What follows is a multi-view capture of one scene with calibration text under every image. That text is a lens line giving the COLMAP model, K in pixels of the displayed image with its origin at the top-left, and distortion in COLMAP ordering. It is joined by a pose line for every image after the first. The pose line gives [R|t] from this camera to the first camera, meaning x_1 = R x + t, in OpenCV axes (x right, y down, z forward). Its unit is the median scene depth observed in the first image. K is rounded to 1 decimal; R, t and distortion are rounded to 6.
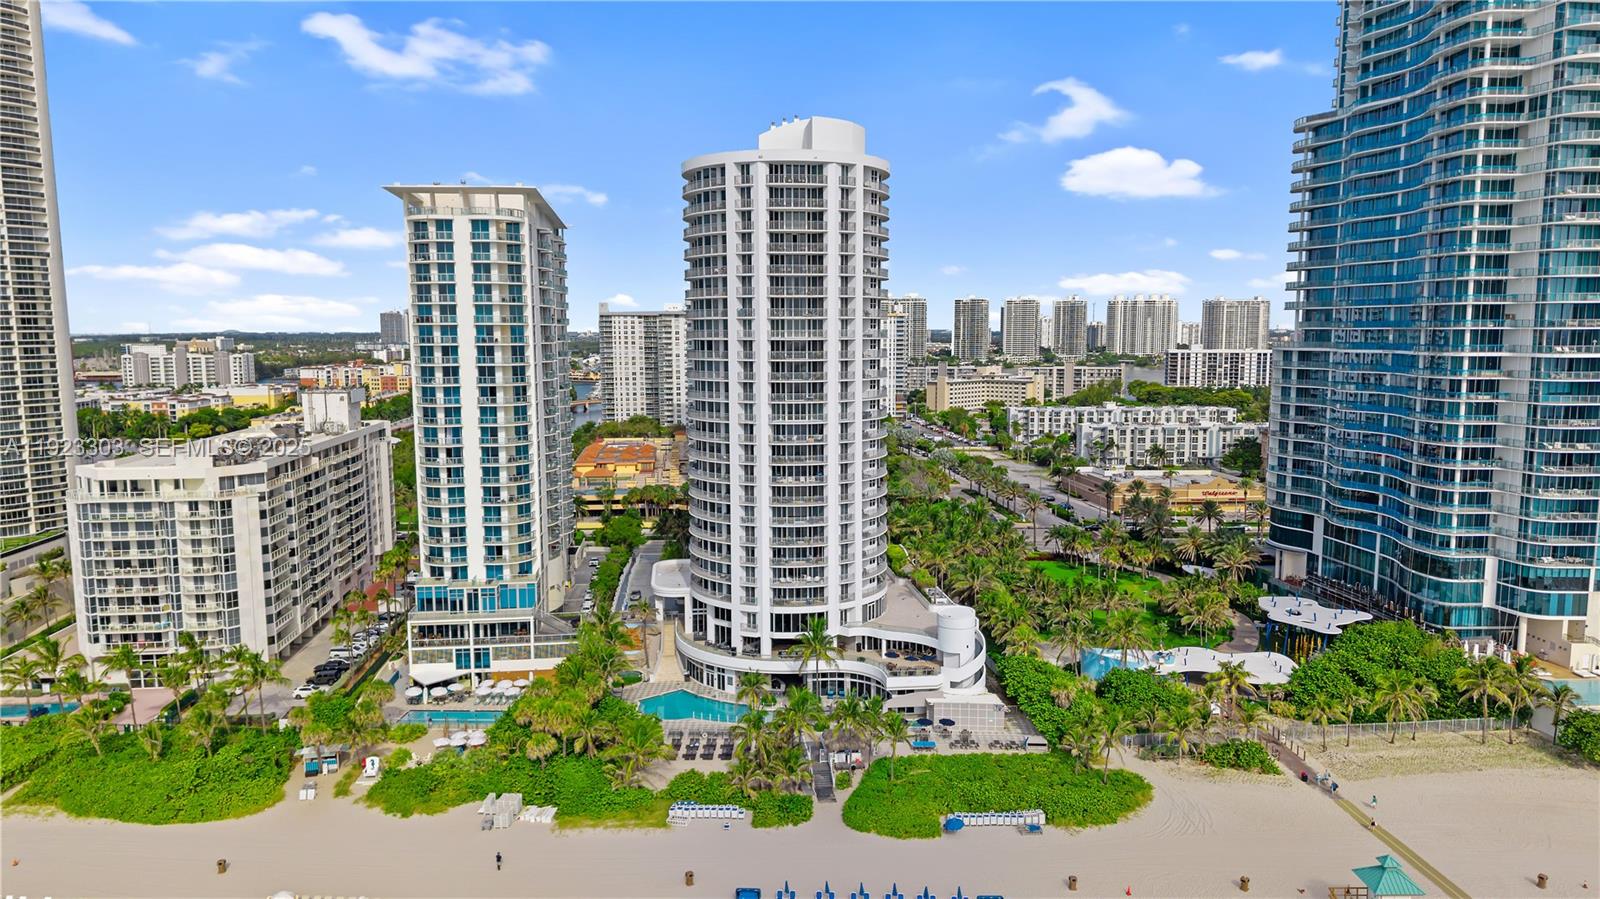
lens RADIAL K [[1075.6, 0, 803.1], [0, 1075.6, 441.0], [0, 0, 1]] dist [0.059900, -0.078711]
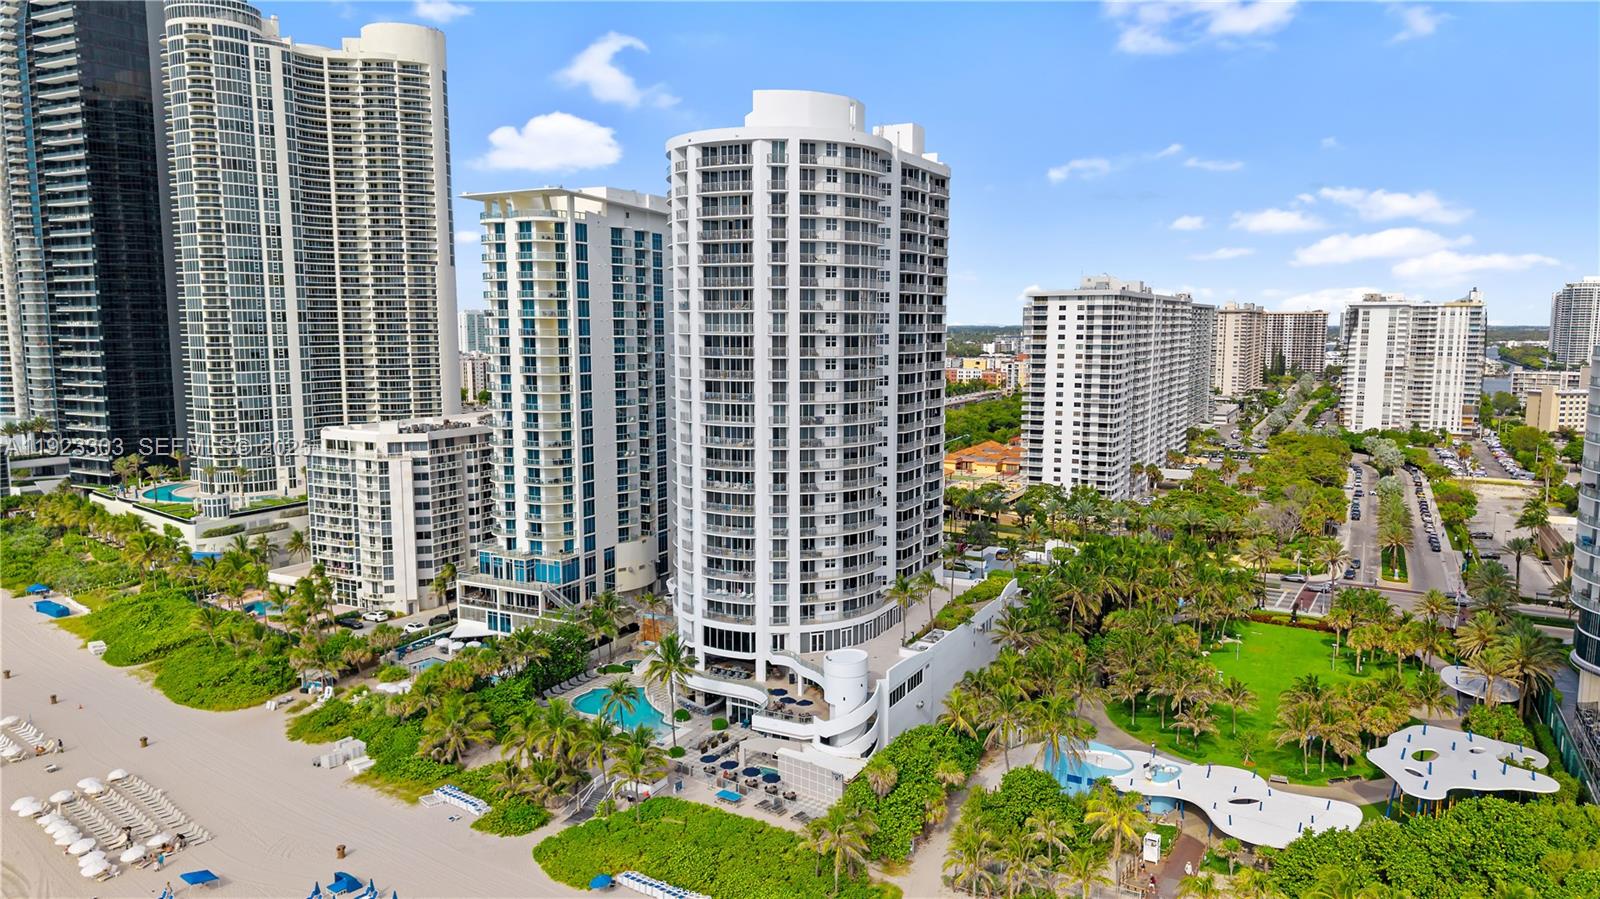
lens RADIAL K [[1078.4, 0, 795.2], [0, 1078.4, 446.9], [0, 0, 1]] dist [0.063493, -0.071469]
pose [[0.828026, 0.068788, -0.556454, 0.545603], [-0.062939, 0.997576, 0.029663, -0.028270], [0.557146, 0.010461, 0.830348, 0.250862]]
